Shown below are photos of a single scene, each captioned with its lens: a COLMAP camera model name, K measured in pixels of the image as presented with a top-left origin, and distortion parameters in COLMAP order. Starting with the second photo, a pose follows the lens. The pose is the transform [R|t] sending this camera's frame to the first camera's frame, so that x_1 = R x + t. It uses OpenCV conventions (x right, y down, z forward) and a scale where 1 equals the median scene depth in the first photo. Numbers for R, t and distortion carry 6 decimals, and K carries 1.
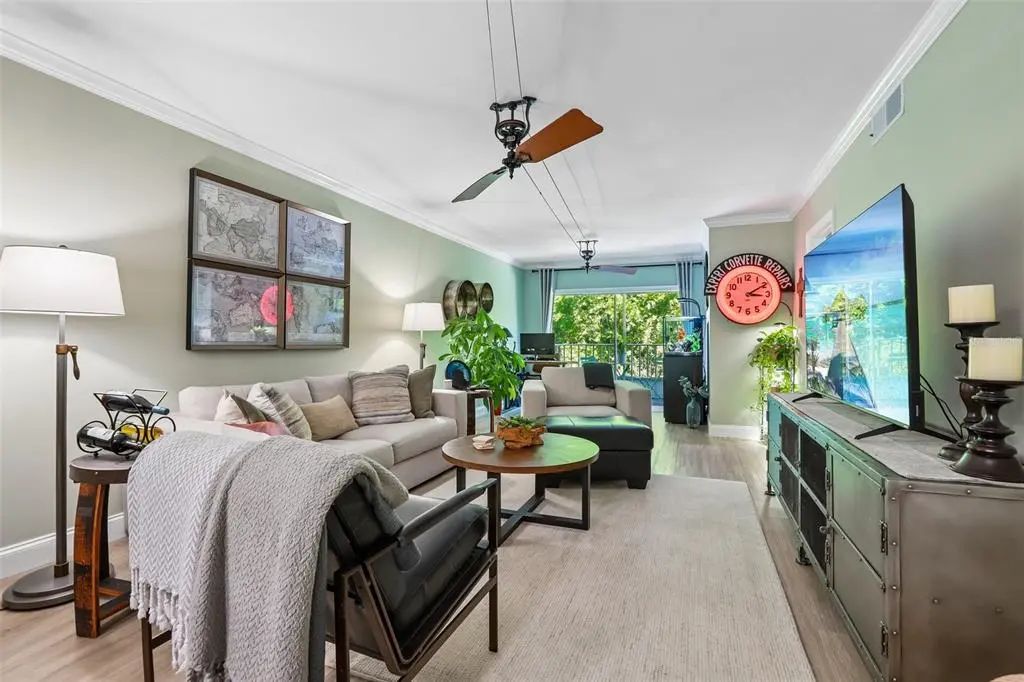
lens RADIAL K [[469.5, 0, 508.3], [0, 469.5, 339.2], [0, 0, 1]] dist [-0.063682, 0.028232]
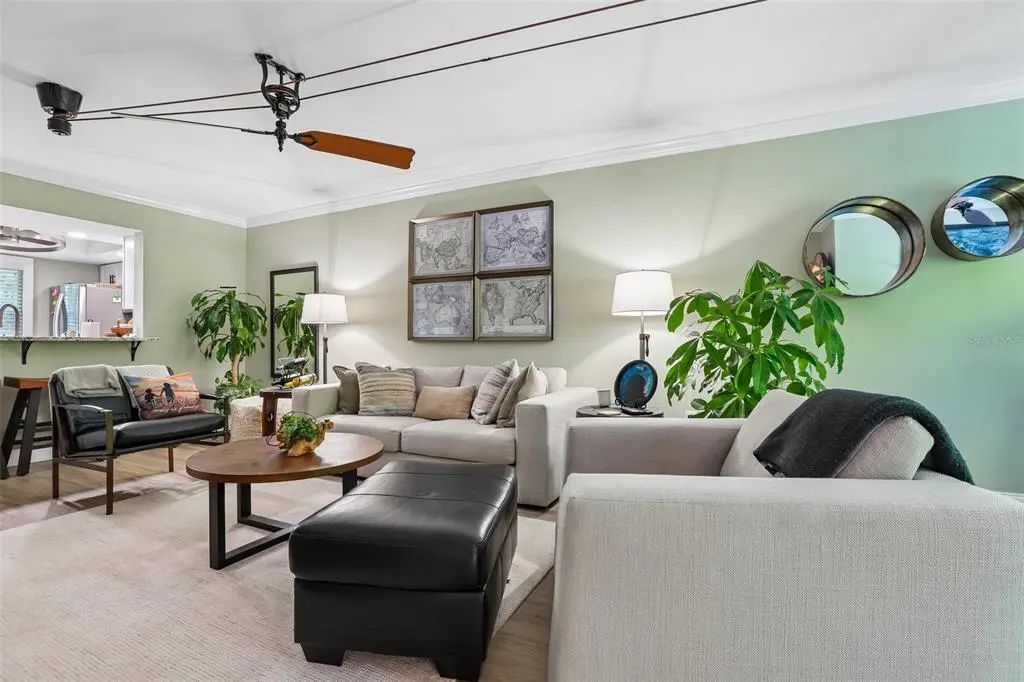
lens RADIAL K [[469.5, 0, 508.3], [0, 469.5, 339.2], [0, 0, 1]] dist [-0.063682, 0.028232]
pose [[-0.081287, -0.008797, -0.996652, 0.565948], [0.007779, 0.999925, -0.009460, 0.025017], [0.996660, -0.008522, -0.081212, 0.991464]]
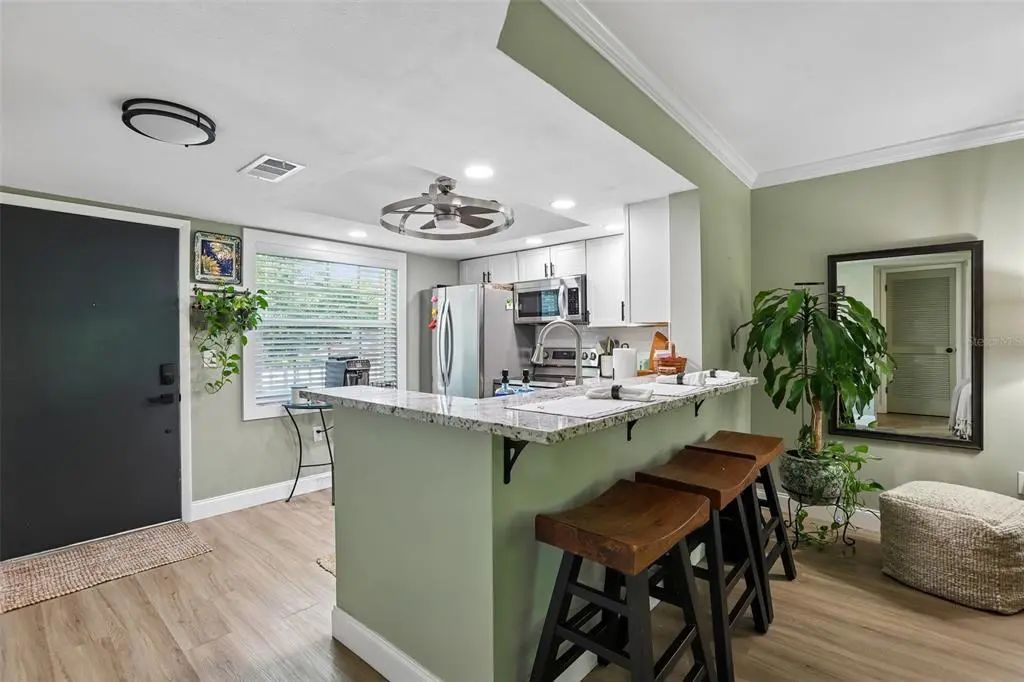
lens RADIAL K [[467.3, 0, 509.4], [0, 467.3, 342.9], [0, 0, 1]] dist [-0.055164, 0.019662]
pose [[-0.339095, 0.008374, -0.940715, 0.231388], [0.008262, 0.999948, 0.005923, -0.045069], [0.940716, -0.005764, -0.339147, -0.006146]]
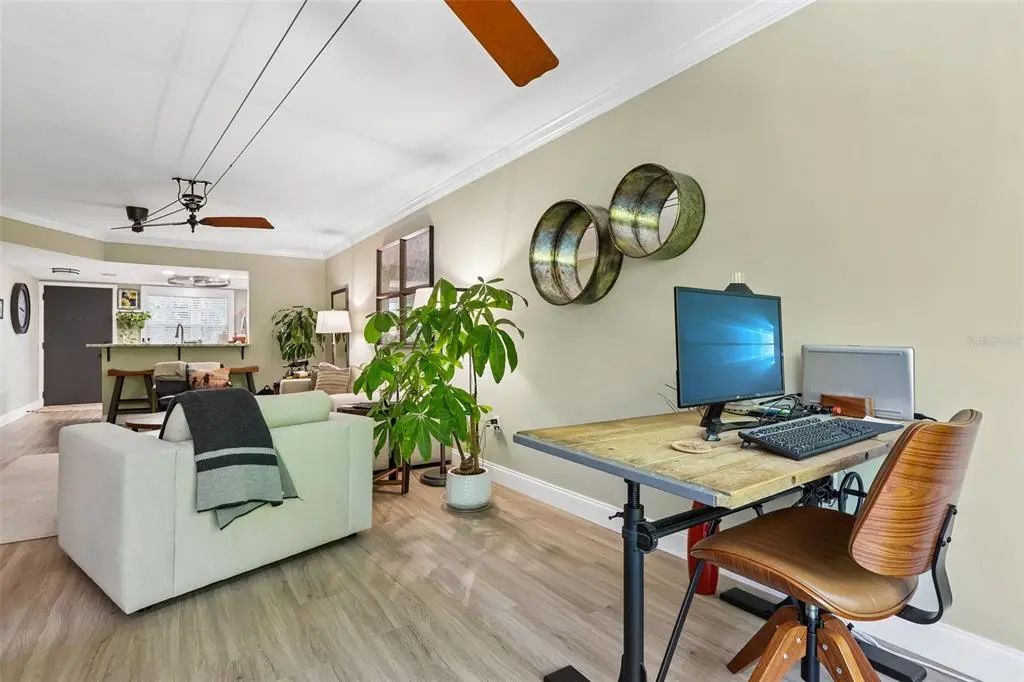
lens RADIAL K [[502.0, 0, 492.6], [0, 502.0, 338.8], [0, 0, 1]] dist [-0.002574, -0.000212]
pose [[-0.579734, -0.002548, -0.814802, 0.496104], [0.009640, 0.999904, -0.009986, 0.014111], [0.814749, -0.013644, -0.579654, 1.751047]]
